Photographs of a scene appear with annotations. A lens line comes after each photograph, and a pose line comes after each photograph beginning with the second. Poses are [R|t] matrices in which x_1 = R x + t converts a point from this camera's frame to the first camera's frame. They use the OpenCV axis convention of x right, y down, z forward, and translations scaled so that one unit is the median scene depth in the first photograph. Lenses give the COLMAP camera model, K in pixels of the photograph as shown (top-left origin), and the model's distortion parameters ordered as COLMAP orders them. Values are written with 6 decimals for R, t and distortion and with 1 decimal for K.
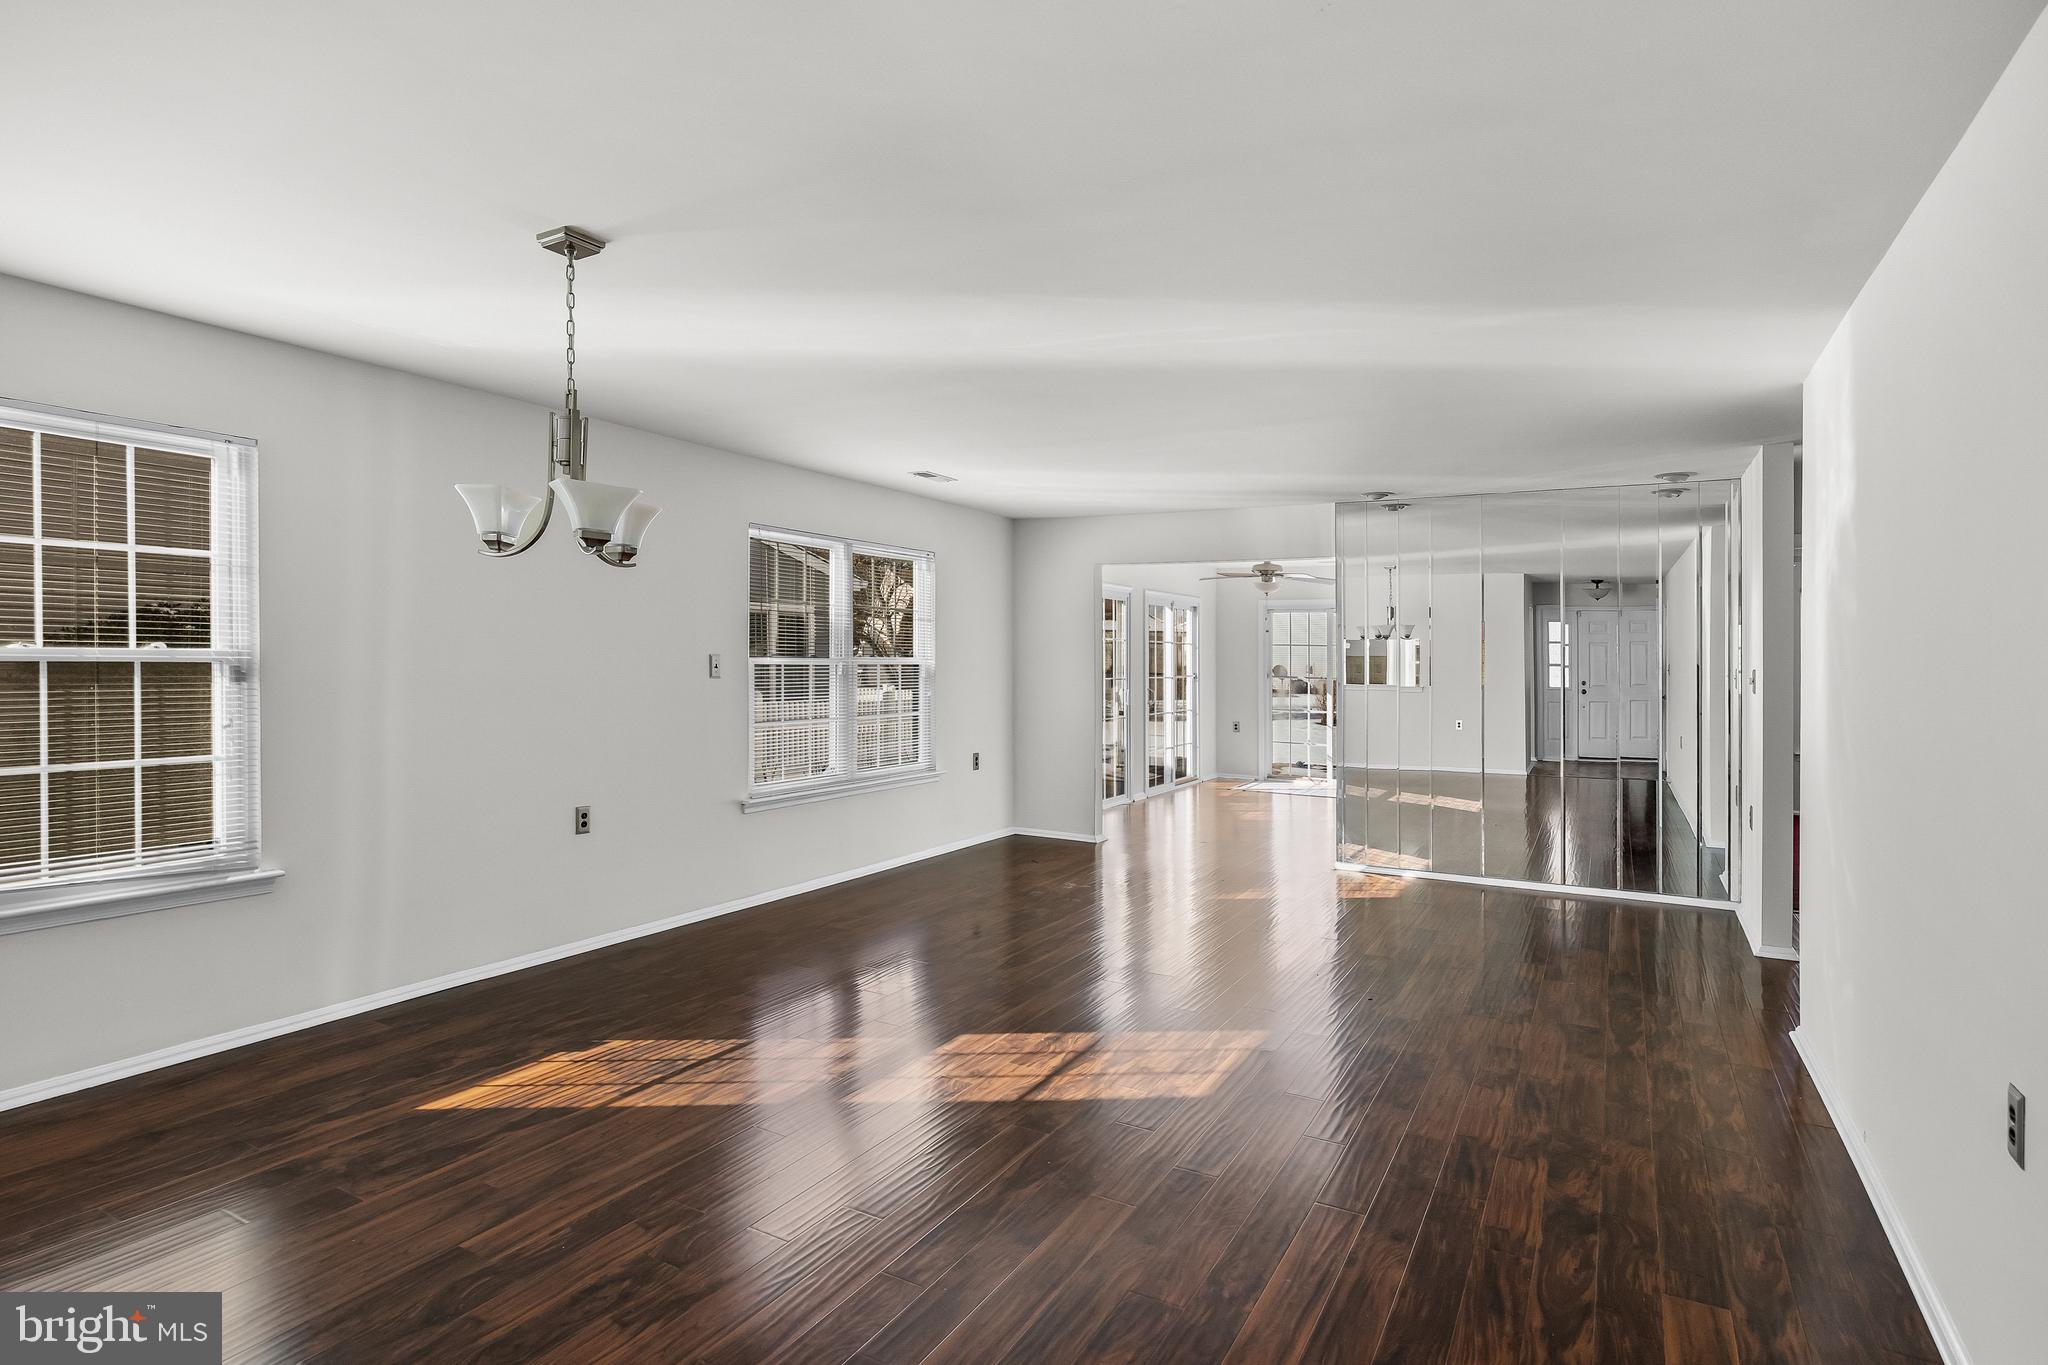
lens RADIAL K [[1056.6, 0, 1044.9], [0, 1056.6, 660.3], [0, 0, 1]] dist [-0.002648, -0.002247]
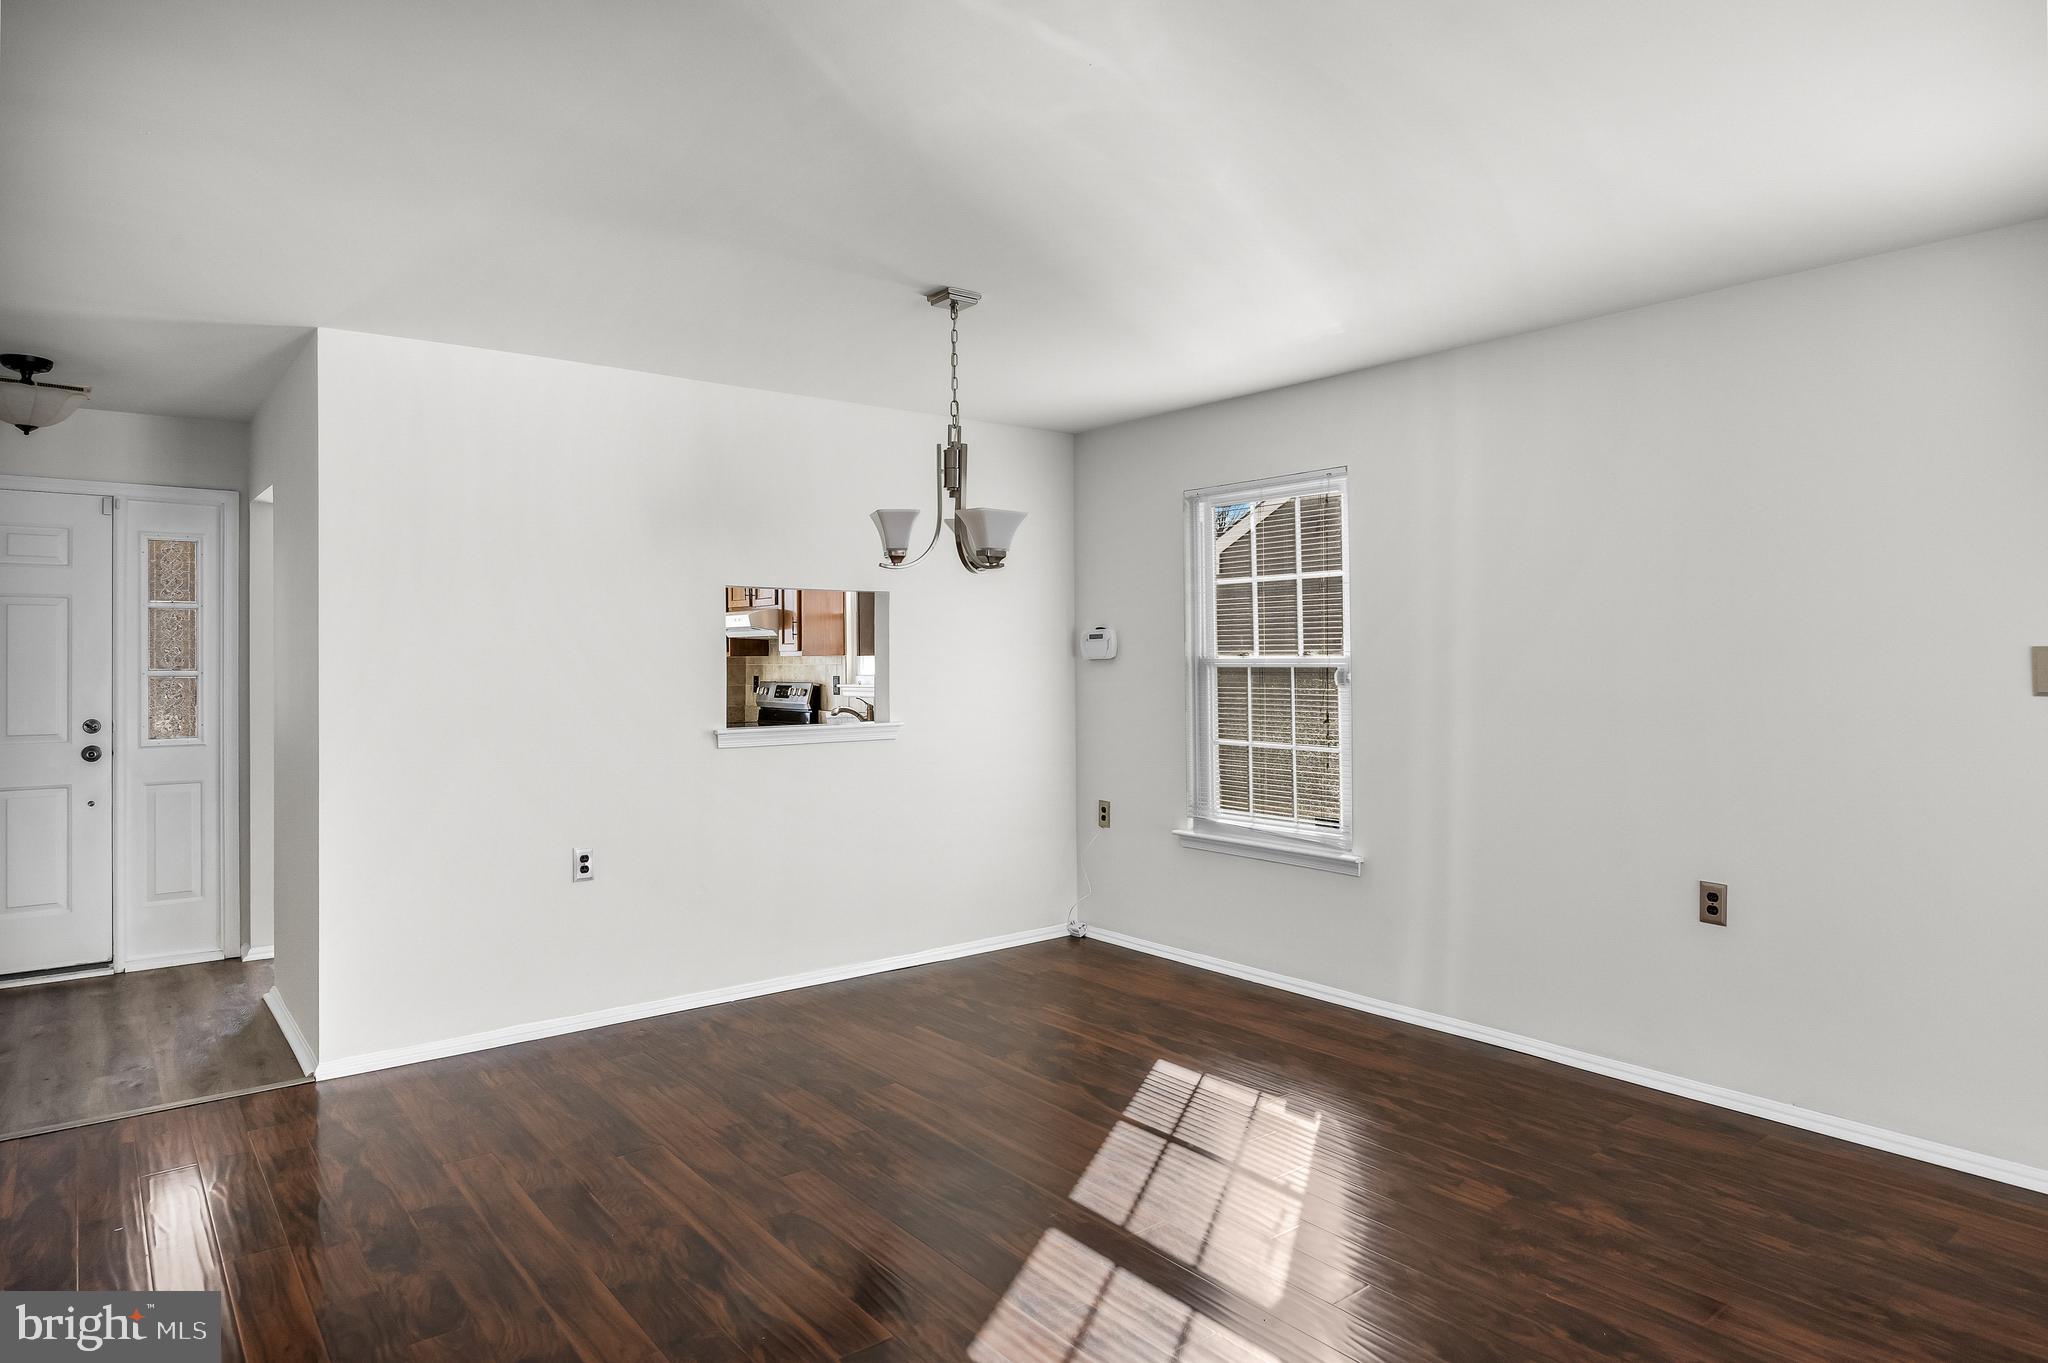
lens RADIAL K [[1195.7, 0, 1031.6], [0, 1195.7, 677.5], [0, 0, 1]] dist [-0.009154, 0.002651]
pose [[-0.389830, -0.001351, -0.920886, 0.561843], [-0.002330, 0.999997, -0.000481, 0.015798], [0.920884, 0.001958, -0.389832, 1.216959]]
